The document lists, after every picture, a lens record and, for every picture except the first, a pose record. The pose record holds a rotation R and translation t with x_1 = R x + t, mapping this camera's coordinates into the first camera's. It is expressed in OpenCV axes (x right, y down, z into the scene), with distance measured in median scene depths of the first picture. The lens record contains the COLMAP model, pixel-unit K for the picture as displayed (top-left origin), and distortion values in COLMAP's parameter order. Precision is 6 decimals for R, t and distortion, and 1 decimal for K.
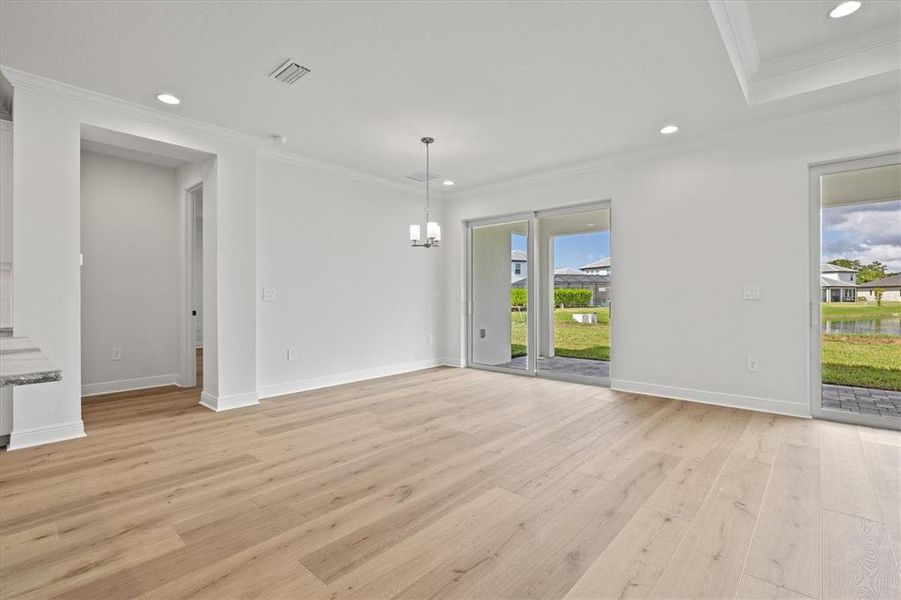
lens RADIAL K [[417.9, 0, 446.9], [0, 417.9, 295.9], [0, 0, 1]] dist [-0.006150, 0.001660]
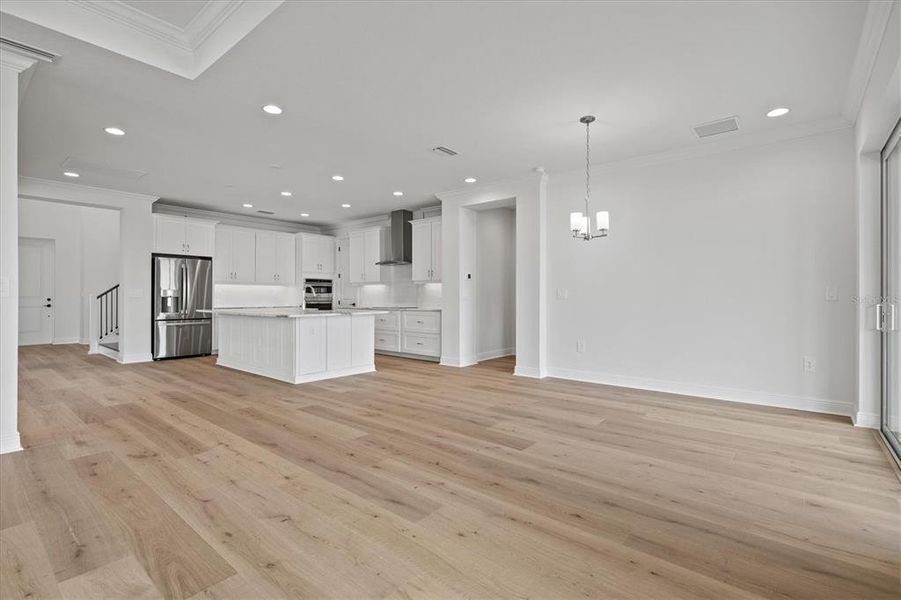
lens RADIAL K [[417.9, 0, 451.0], [0, 417.9, 290.5], [0, 0, 1]] dist [-0.006150, 0.001660]
pose [[0.037235, -0.014898, -0.999195, 0.911573], [0.000792, 0.999889, -0.014879, 0.005264], [0.999306, -0.000237, 0.037243, 0.738133]]
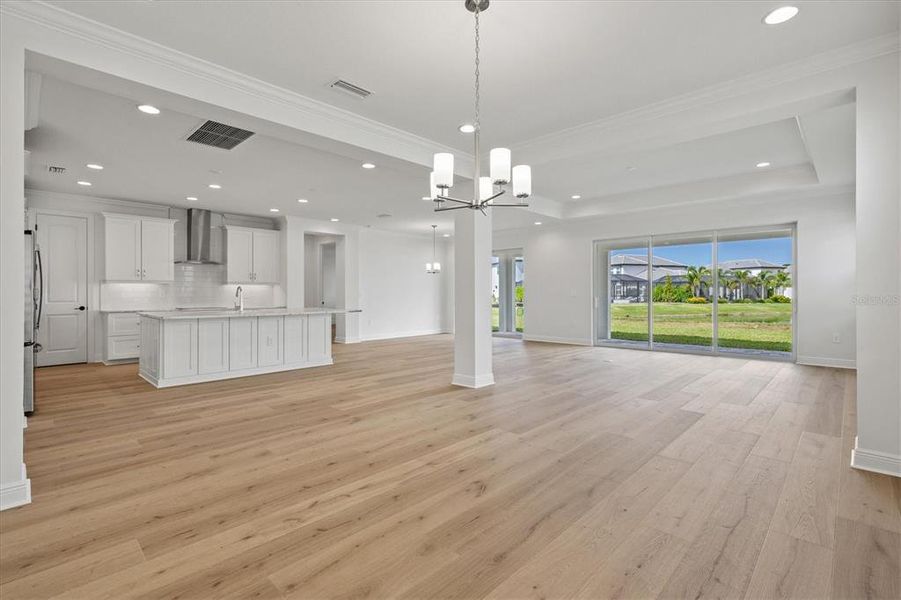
lens RADIAL K [[417.9, 0, 449.4], [0, 417.9, 297.4], [0, 0, 1]] dist [-0.006150, 0.001660]
pose [[0.999336, -0.000133, -0.036432, 0.129588], [0.000530, 0.999941, 0.010890, -0.013449], [0.036428, -0.010902, 0.999277, -1.379923]]
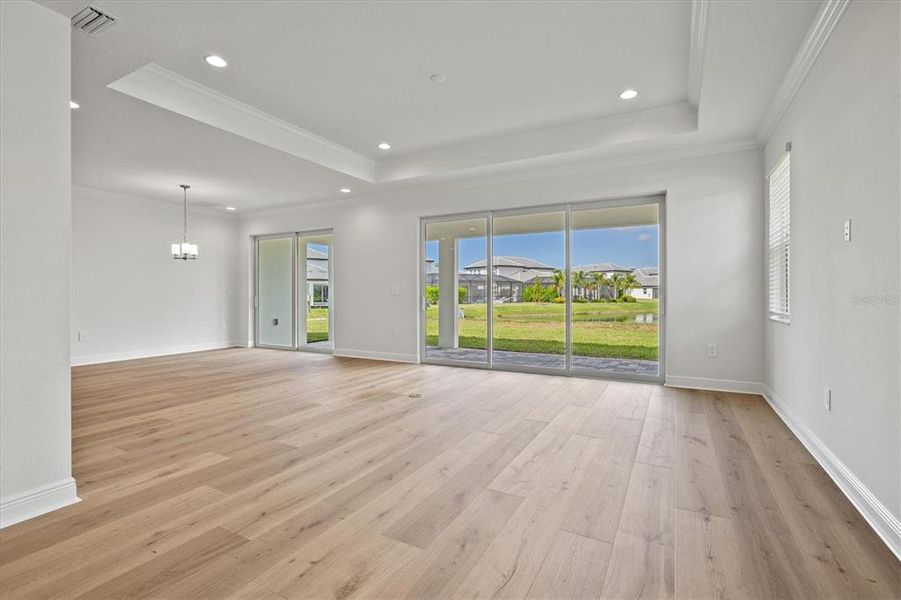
lens RADIAL K [[417.9, 0, 448.7], [0, 417.9, 302.6], [0, 0, 1]] dist [-0.006150, 0.001660]
pose [[0.973482, -0.004443, 0.228720, 0.567246], [-0.000590, 0.999759, 0.021931, 0.000776], [-0.228762, -0.021484, 0.973245, -0.697579]]
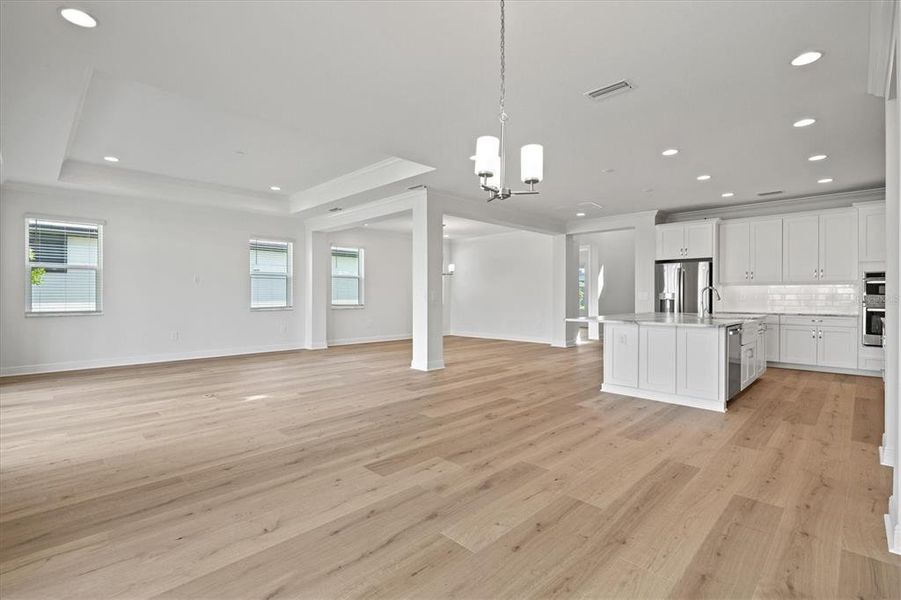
lens RADIAL K [[417.9, 0, 447.1], [0, 417.9, 294.1], [0, 0, 1]] dist [-0.006150, 0.001660]
pose [[-0.998841, -0.001911, 0.048102, -0.006324], [-0.002100, 0.999990, -0.003872, -0.010614], [-0.048094, -0.003969, -0.998835, 1.593884]]
